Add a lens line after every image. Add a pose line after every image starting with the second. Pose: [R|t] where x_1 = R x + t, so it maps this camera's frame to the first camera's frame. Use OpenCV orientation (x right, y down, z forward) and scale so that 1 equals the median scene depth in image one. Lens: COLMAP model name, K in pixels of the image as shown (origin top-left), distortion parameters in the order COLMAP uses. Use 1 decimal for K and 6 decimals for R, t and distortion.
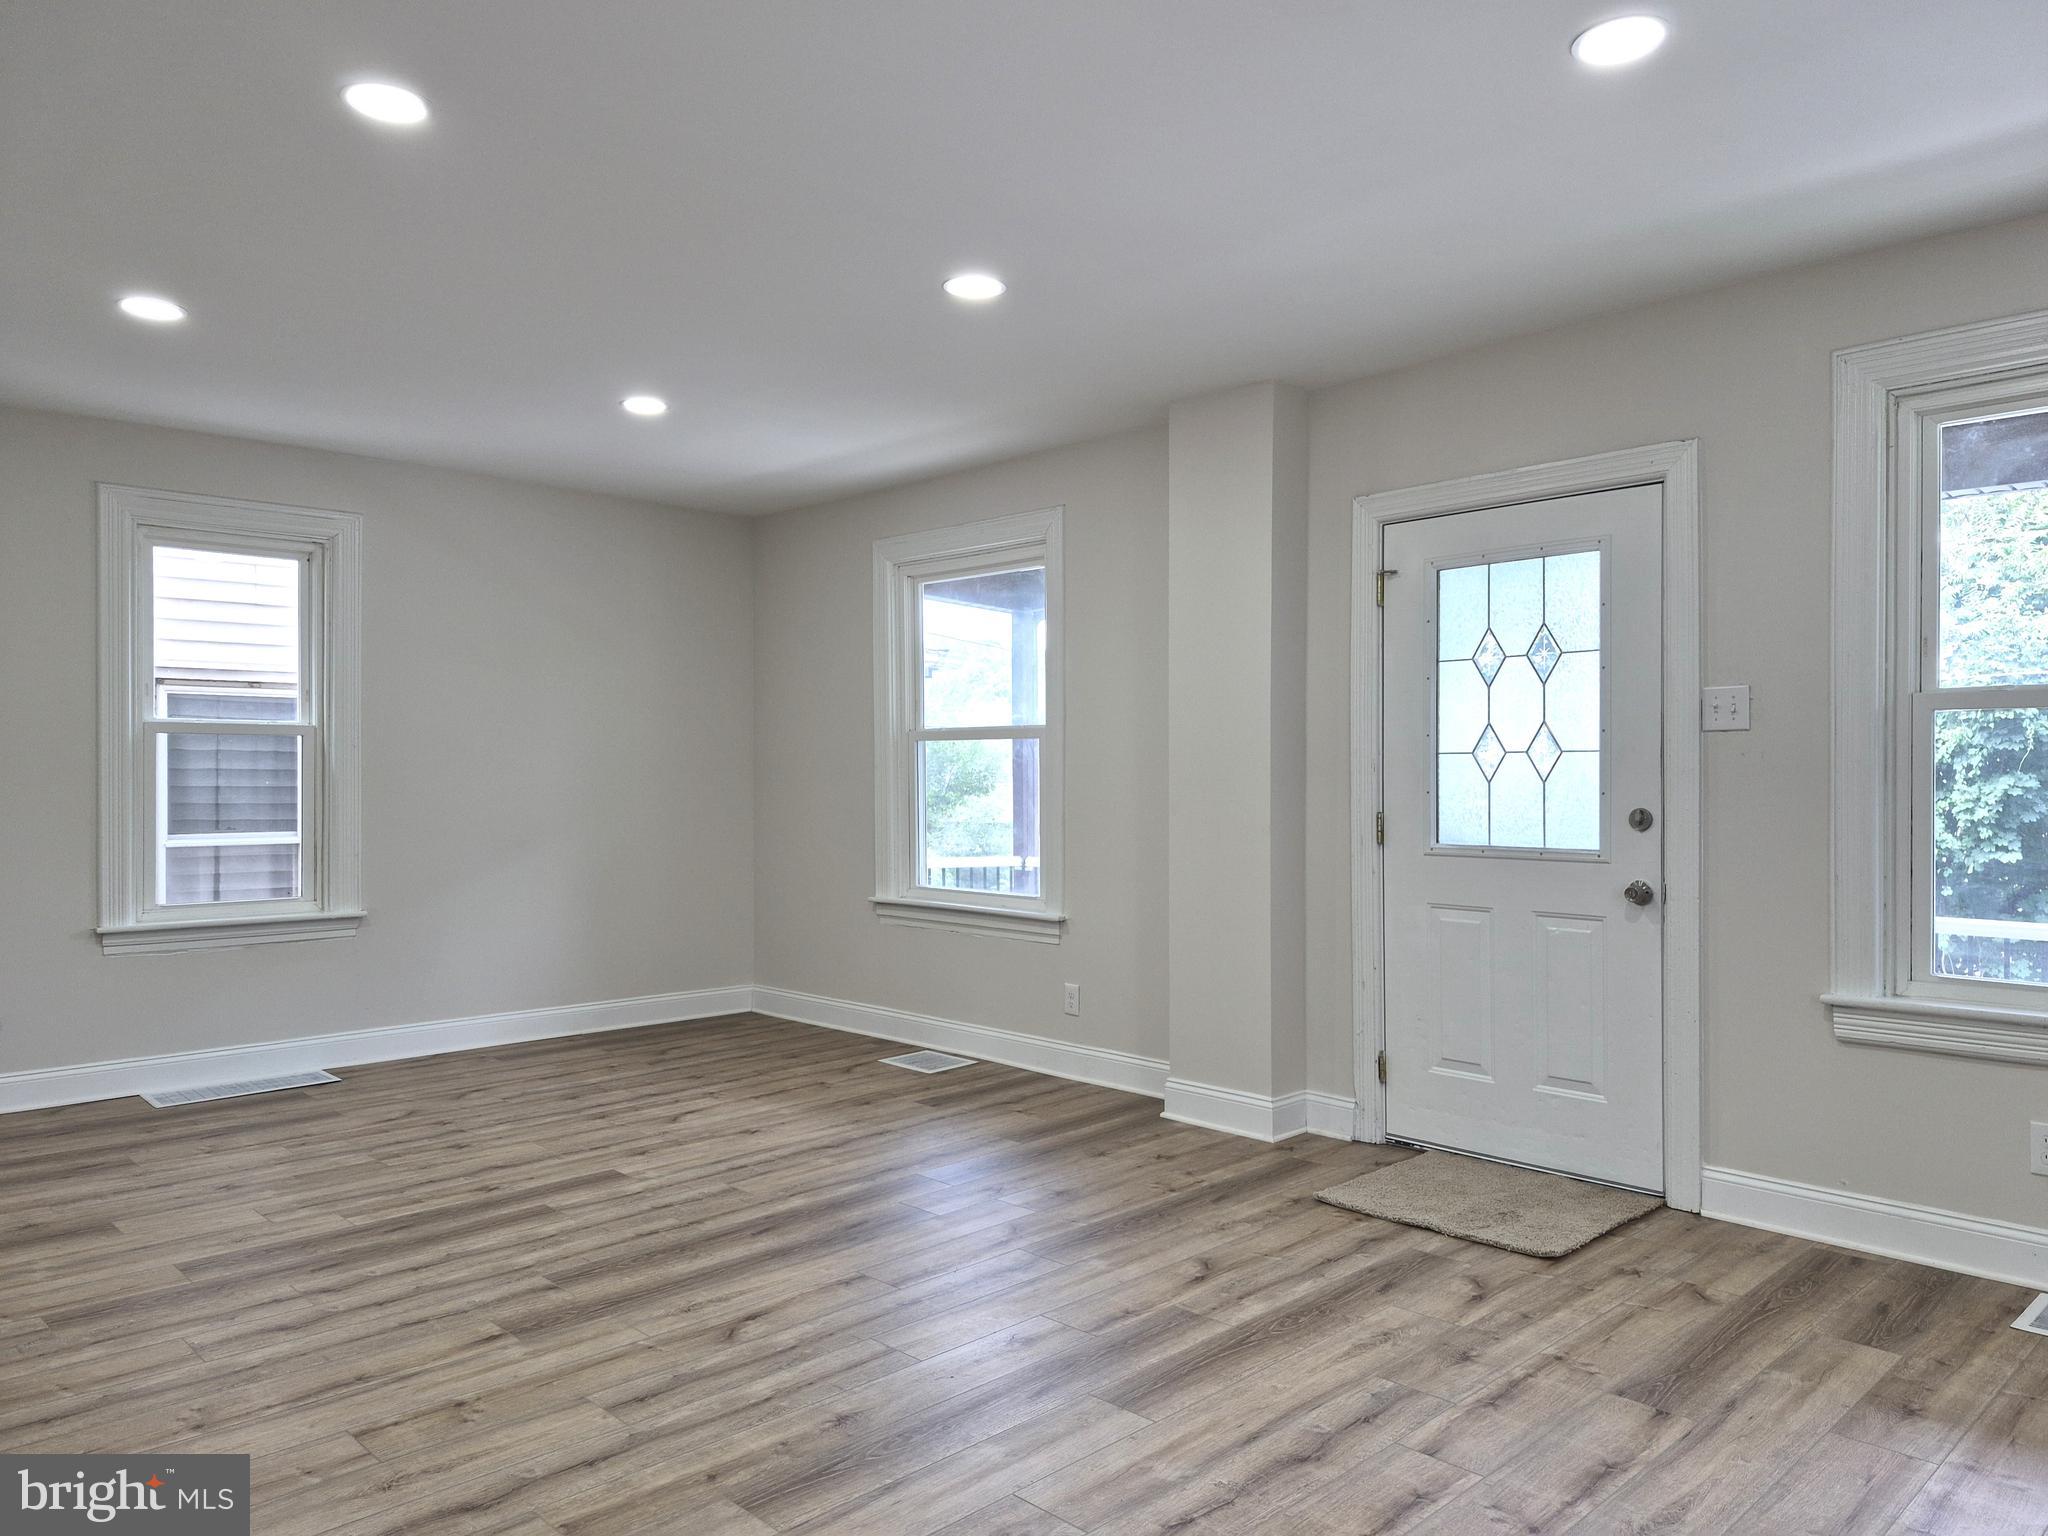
lens RADIAL K [[1403.3, 0, 1024.0], [0, 1403.3, 768.0], [0, 0, 1]] dist [0.080875, -0.072161]
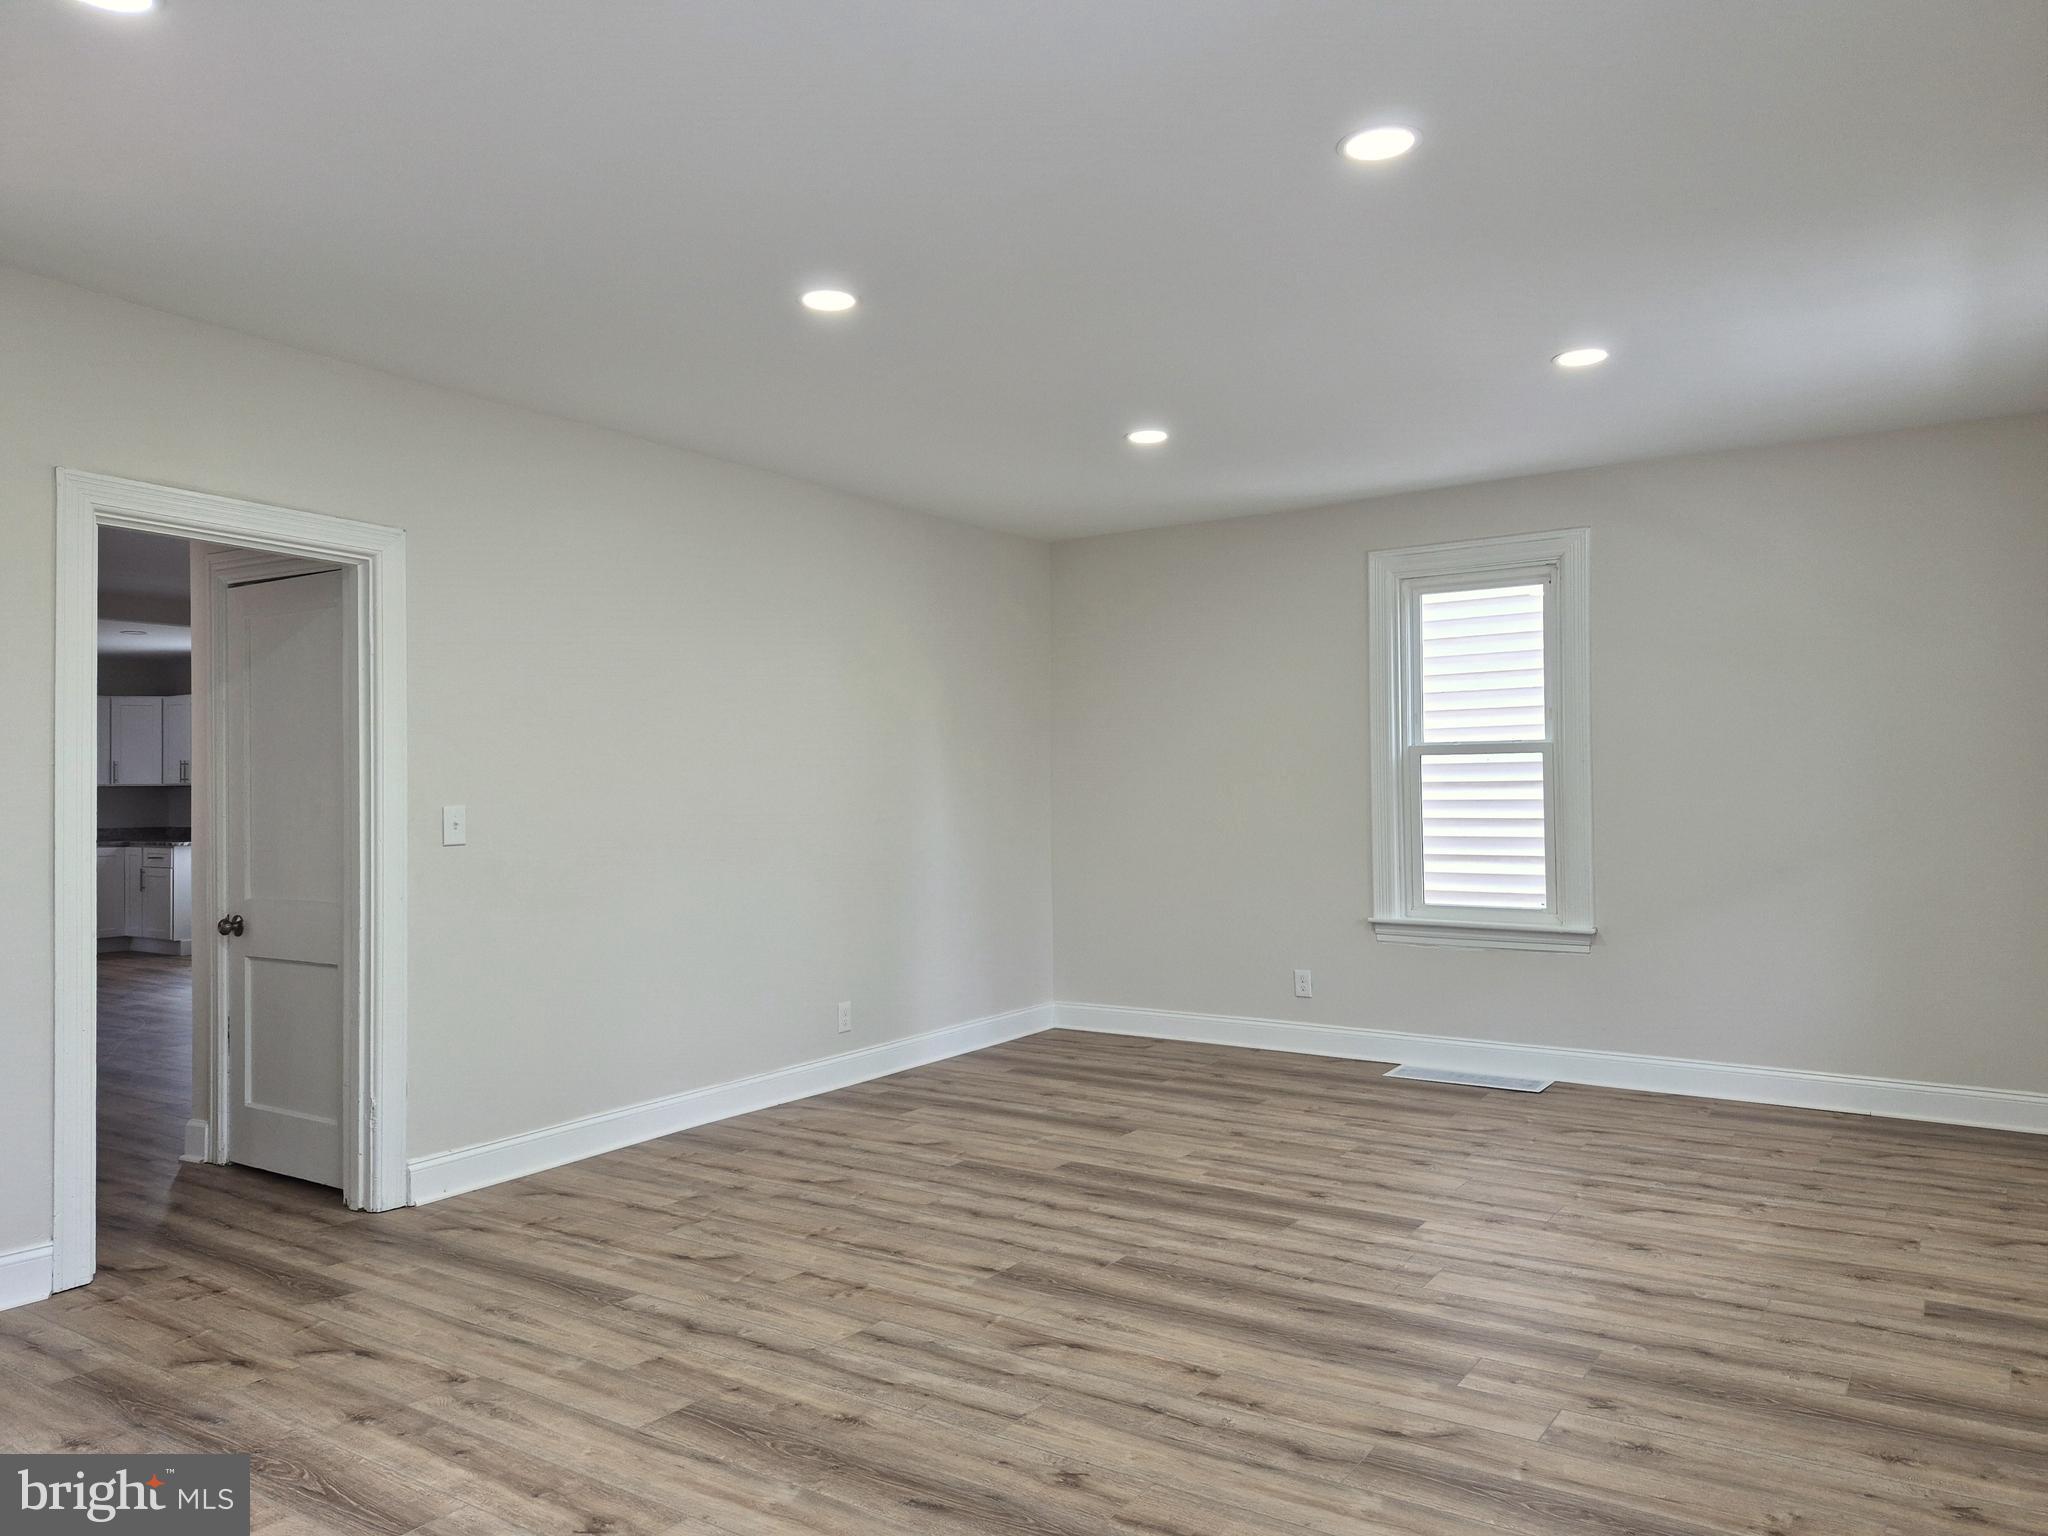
lens RADIAL K [[1403.3, 0, 1024.0], [0, 1403.3, 768.0], [0, 0, 1]] dist [0.080875, -0.072161]
pose [[0.215740, -0.020660, -0.976232, 0.631427], [0.012611, 0.999752, -0.018370, 0.004083], [0.976369, -0.008348, 0.215947, 0.623736]]
